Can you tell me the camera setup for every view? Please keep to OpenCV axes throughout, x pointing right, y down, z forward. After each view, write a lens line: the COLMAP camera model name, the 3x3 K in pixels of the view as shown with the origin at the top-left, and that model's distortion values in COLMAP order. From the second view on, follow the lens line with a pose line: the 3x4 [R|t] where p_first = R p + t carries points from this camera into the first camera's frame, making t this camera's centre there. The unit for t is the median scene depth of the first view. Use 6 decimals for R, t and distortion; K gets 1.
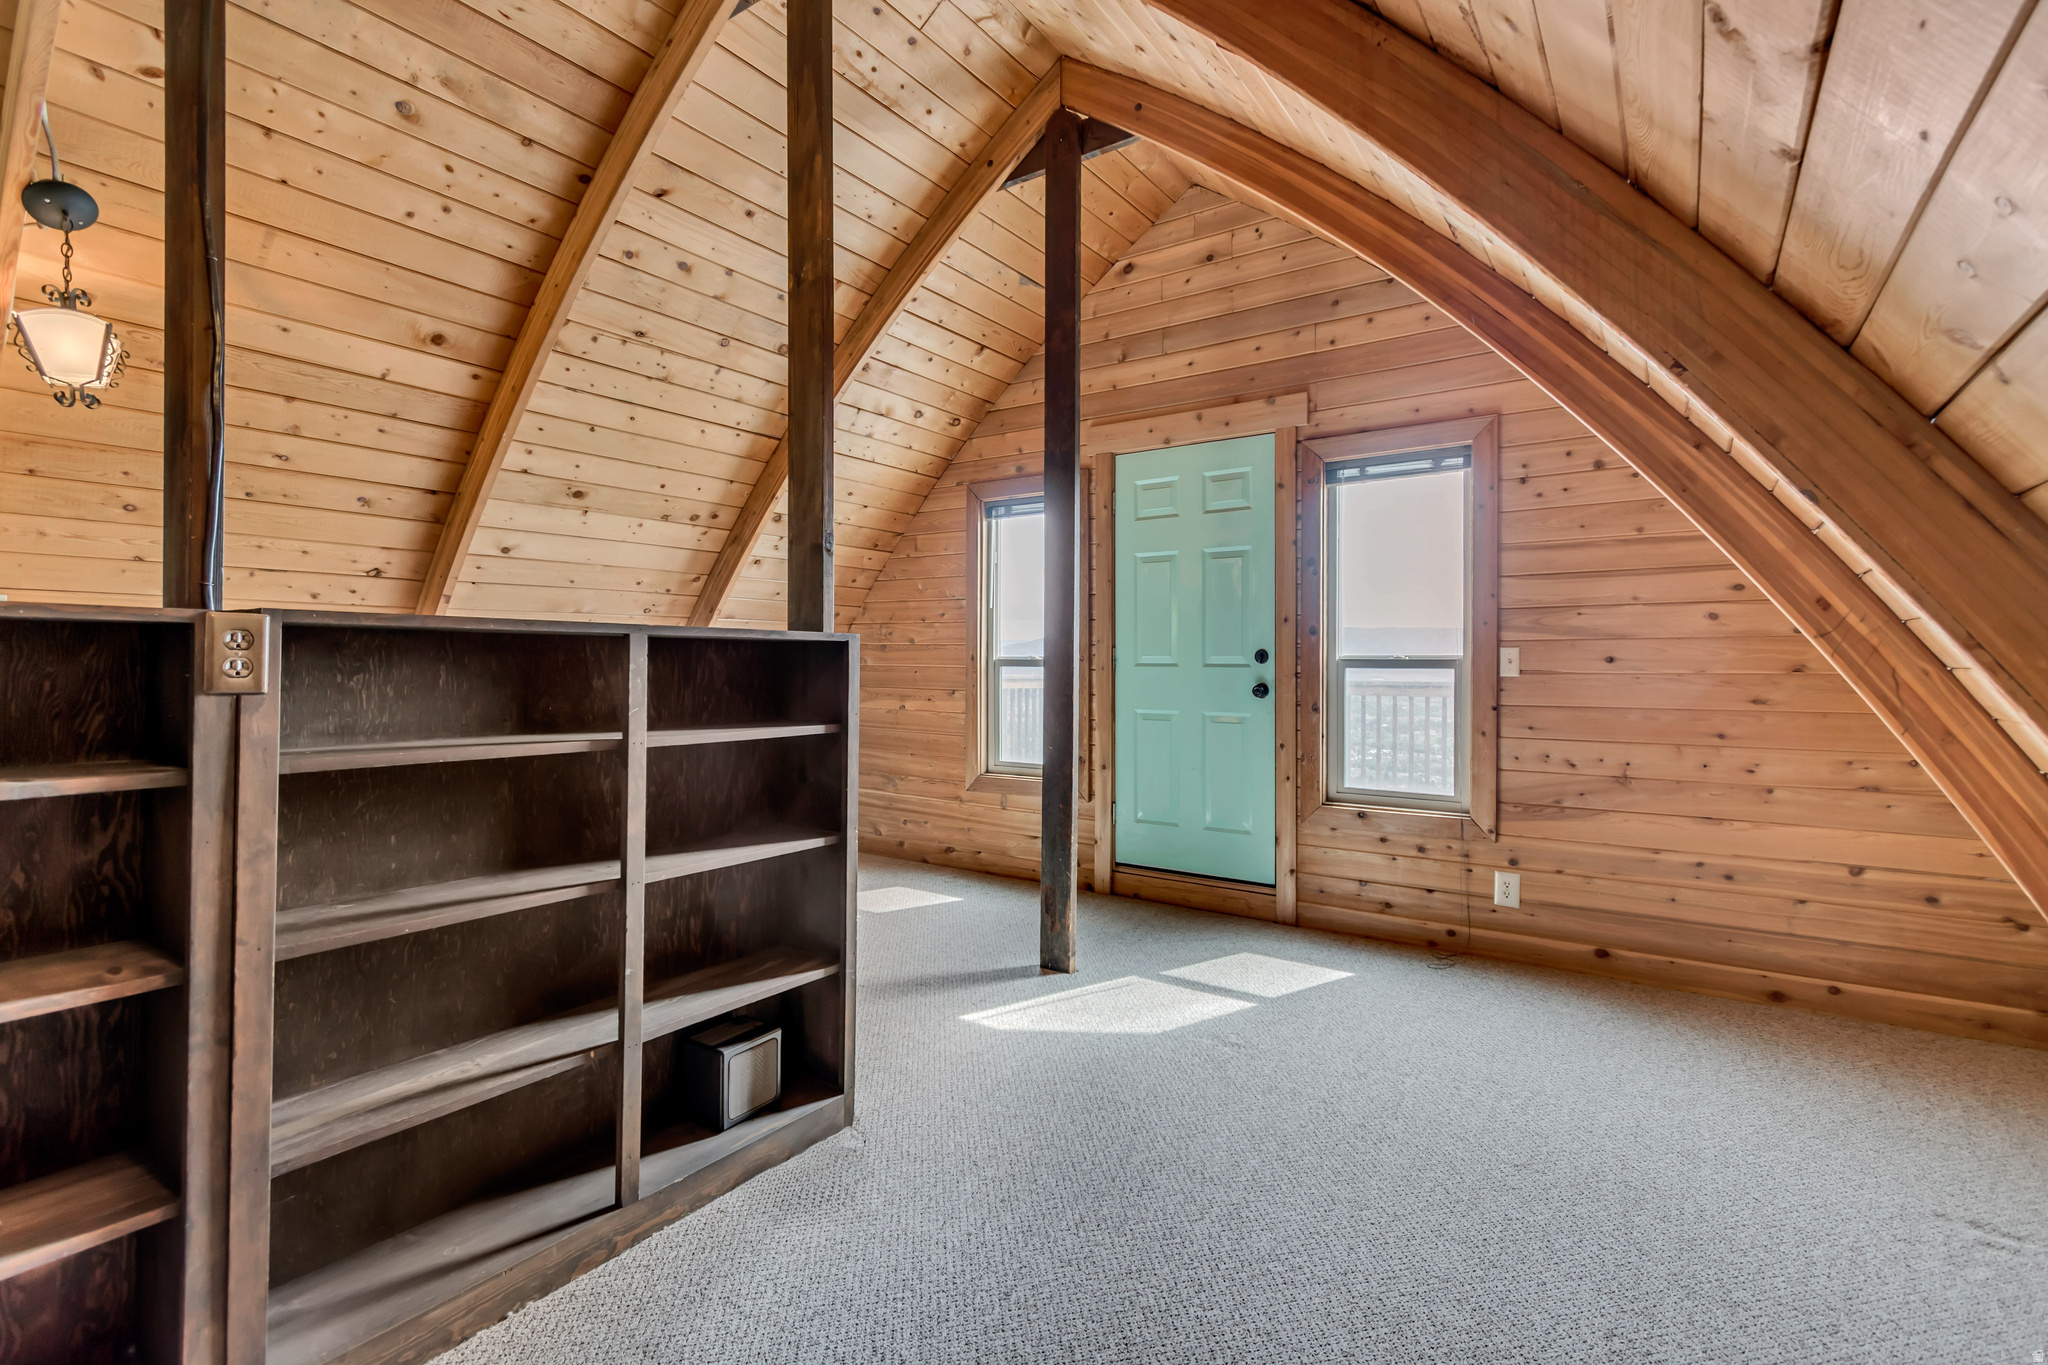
lens RADIAL K [[923.9, 0, 1031.9], [0, 923.9, 648.8], [0, 0, 1]] dist [0.010616, -0.004025]
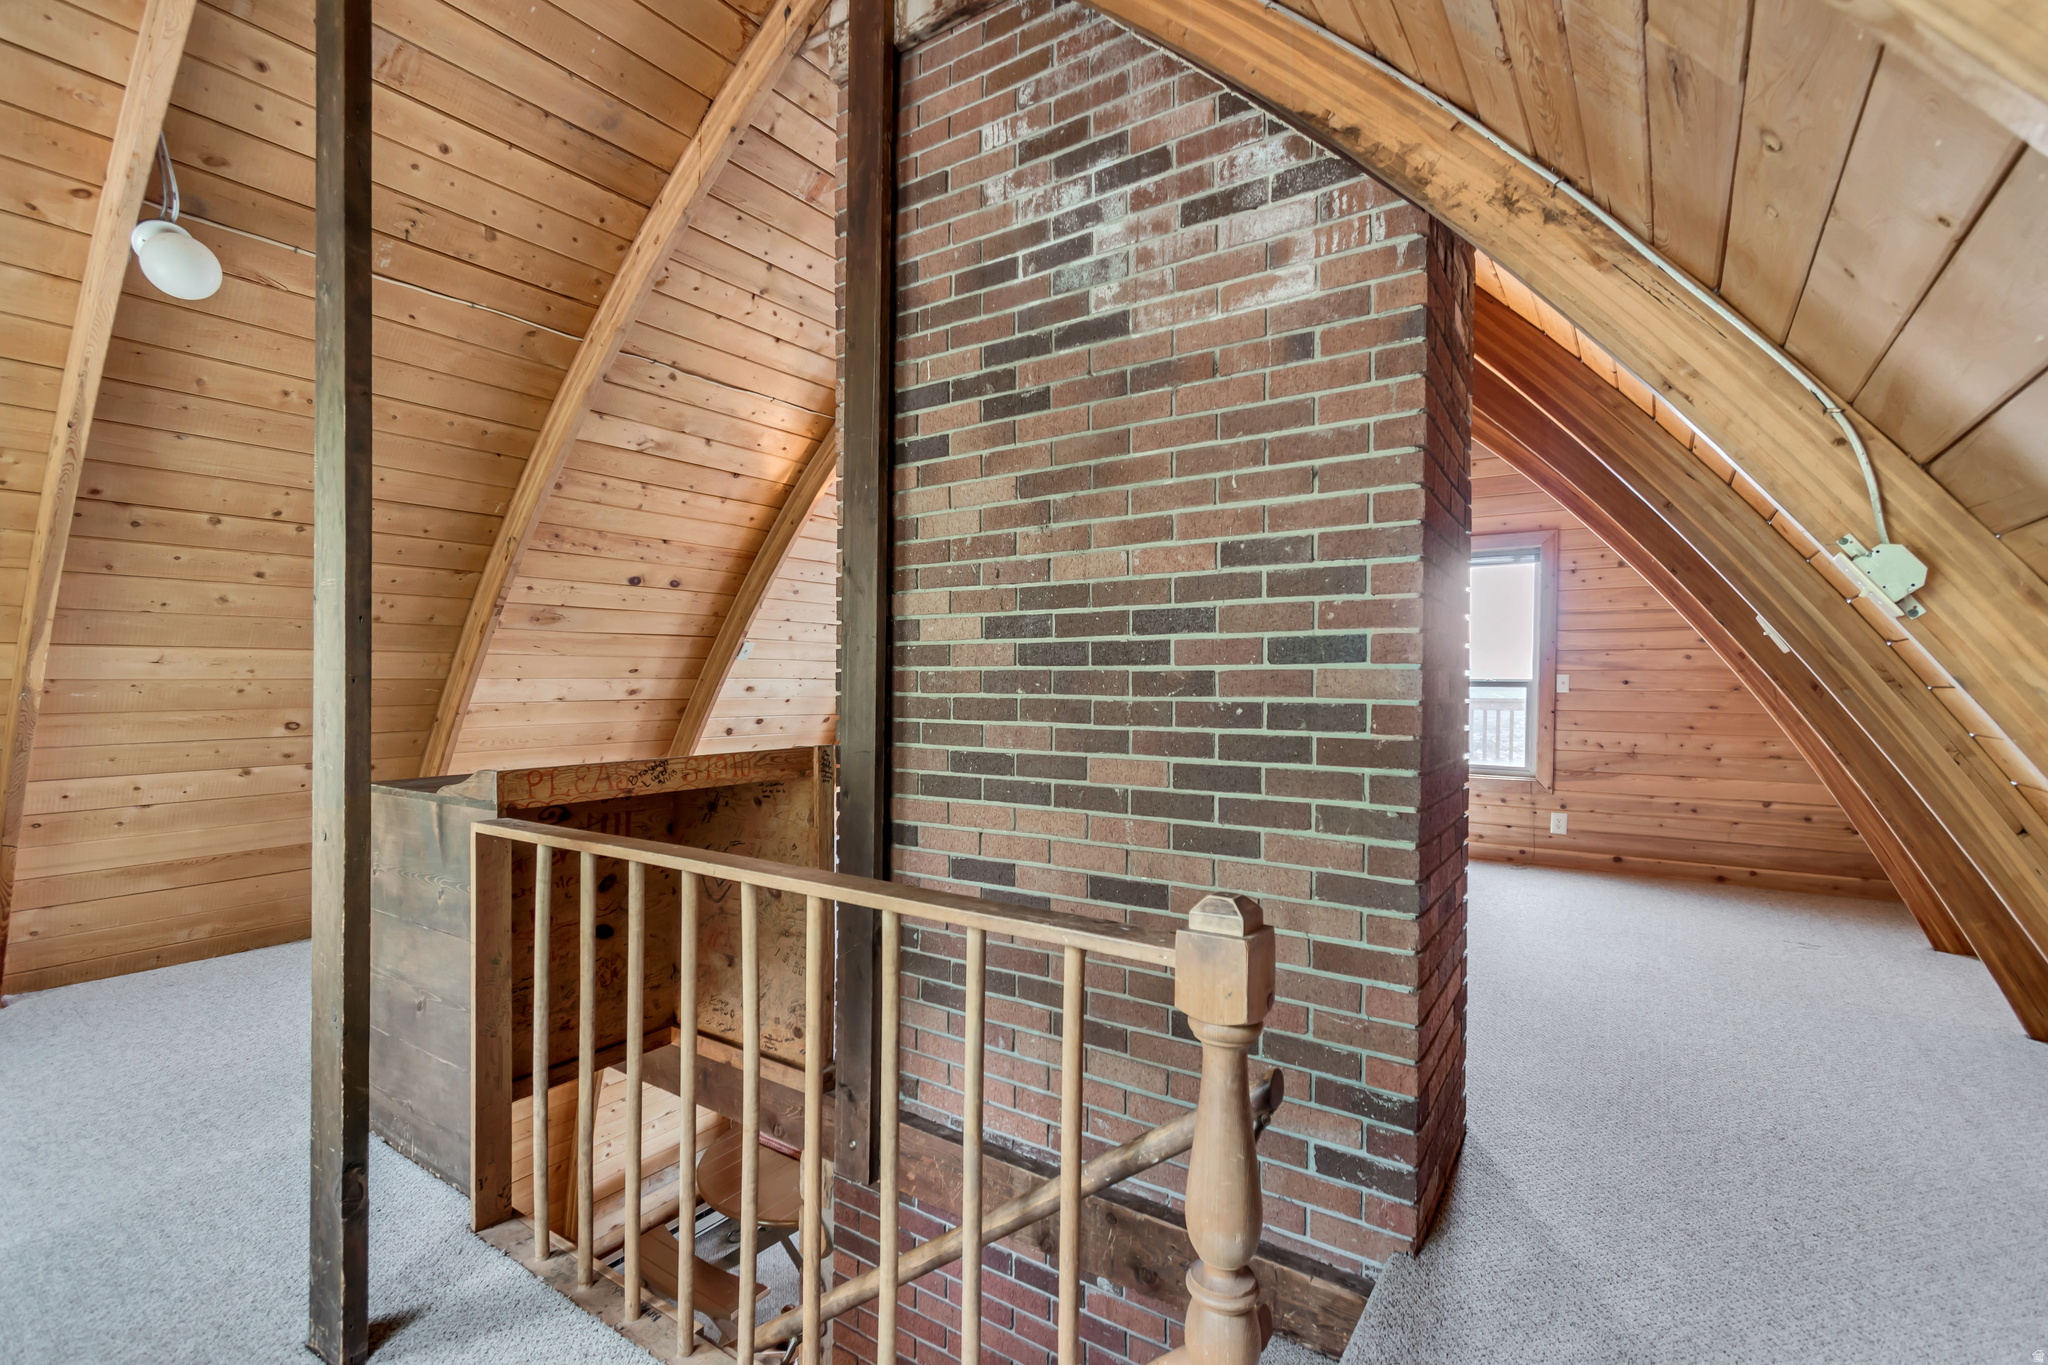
lens RADIAL K [[923.9, 0, 1026.6], [0, 923.9, 684.0], [0, 0, 1]] dist [0.010616, -0.004025]
pose [[0.999928, 0.004967, 0.010908, -0.442152], [-0.005169, 0.999814, 0.018569, -0.009735], [-0.010813, -0.018625, 0.999768, -0.613216]]
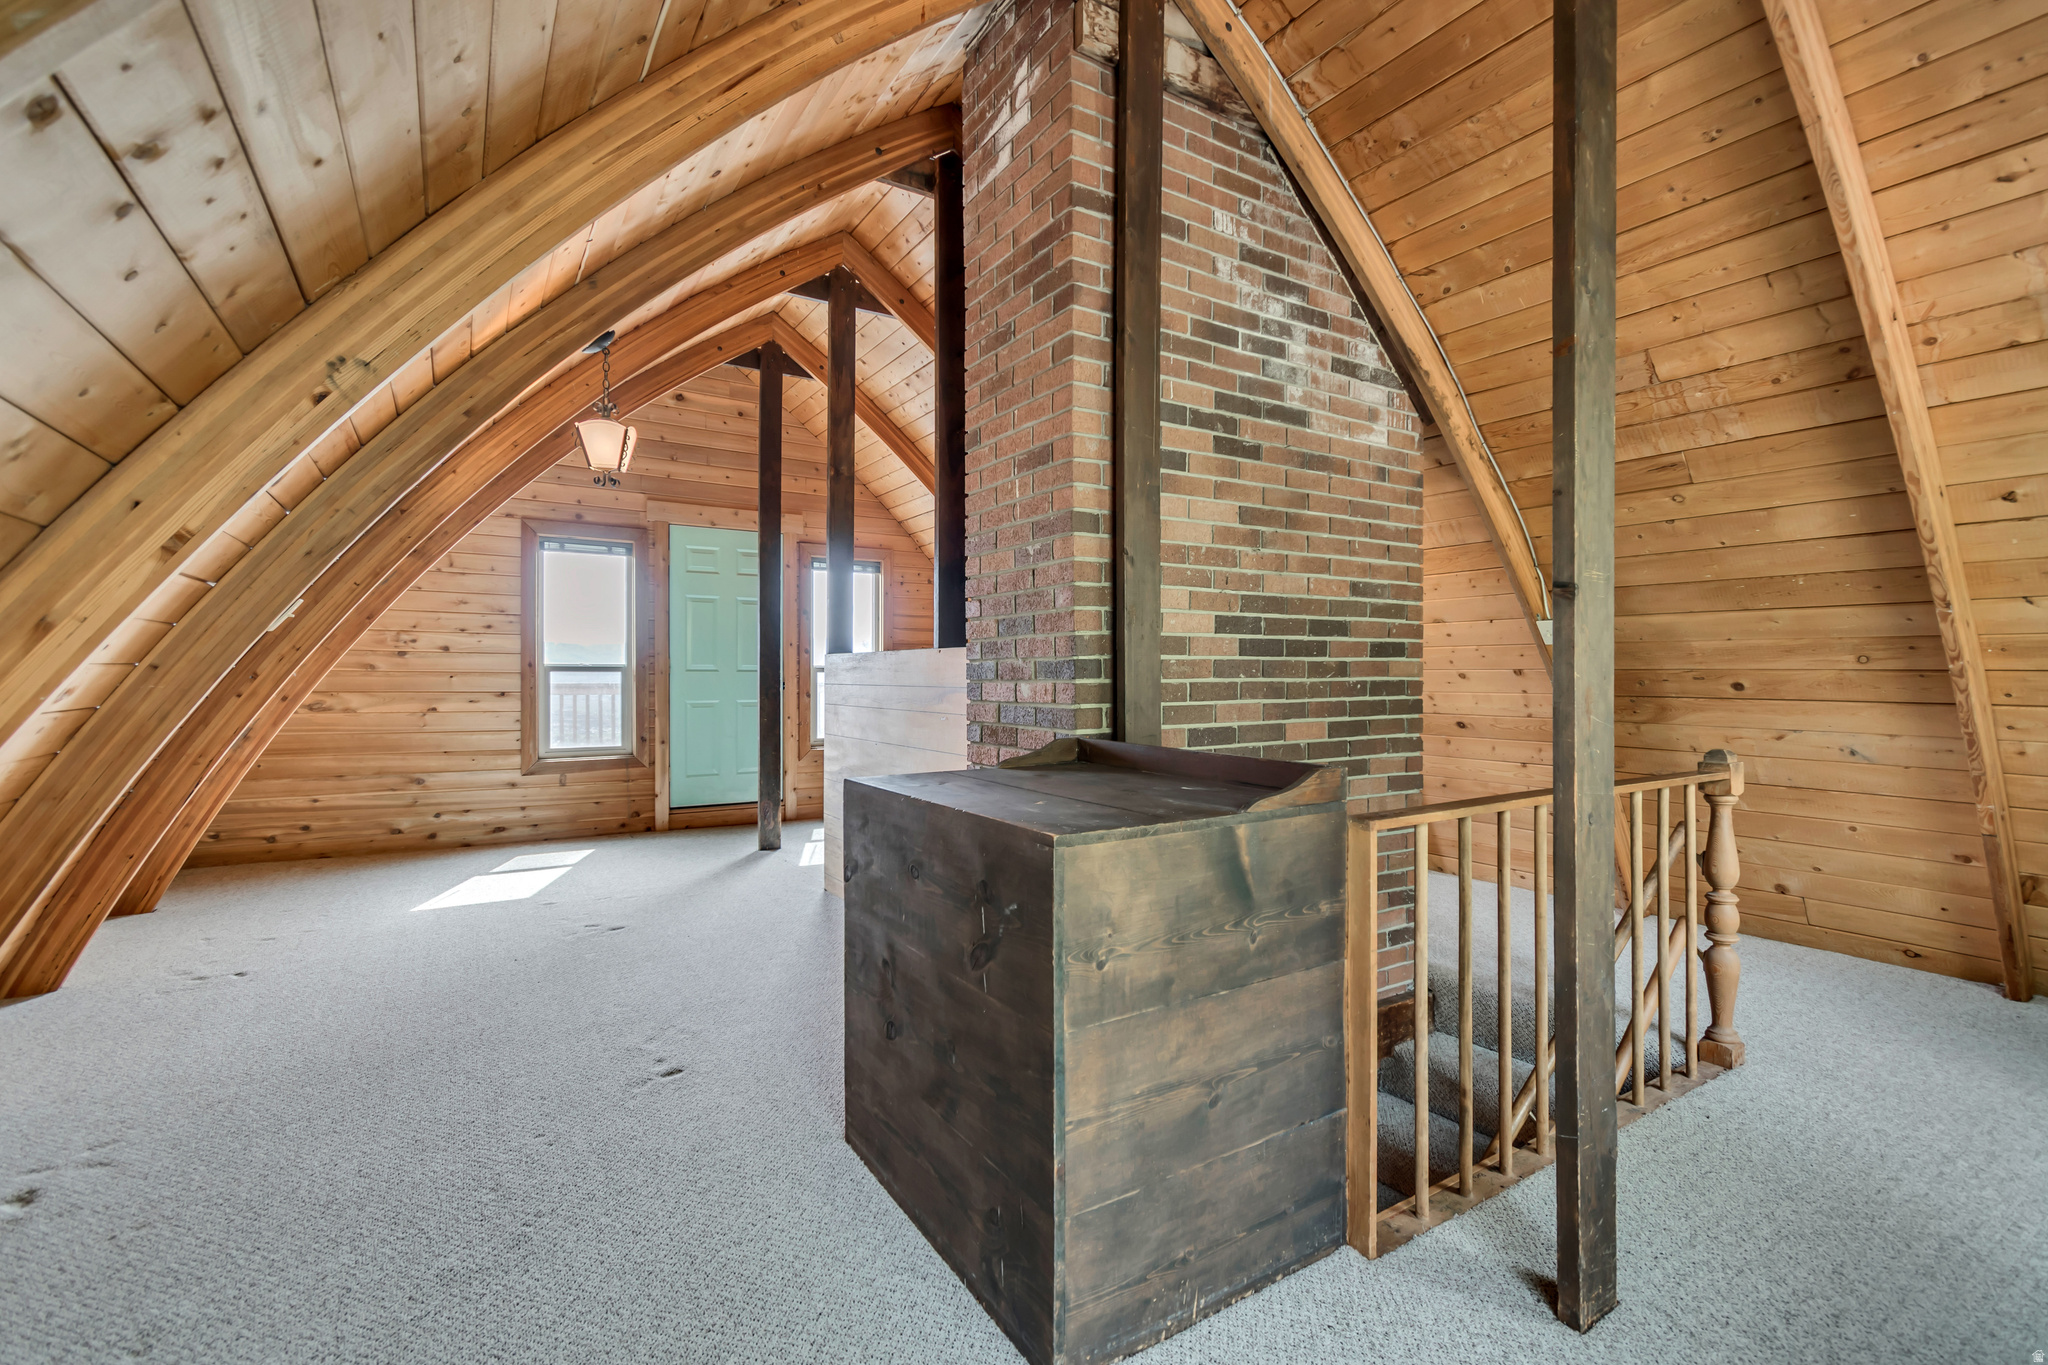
lens RADIAL K [[923.9, 0, 1015.8], [0, 923.9, 669.3], [0, 0, 1]] dist [0.010616, -0.004025]
pose [[0.383367, 0.001084, 0.923595, -1.326735], [-0.015251, 0.999870, 0.005157, 0.000864], [-0.923470, -0.016062, 0.383334, -0.062418]]
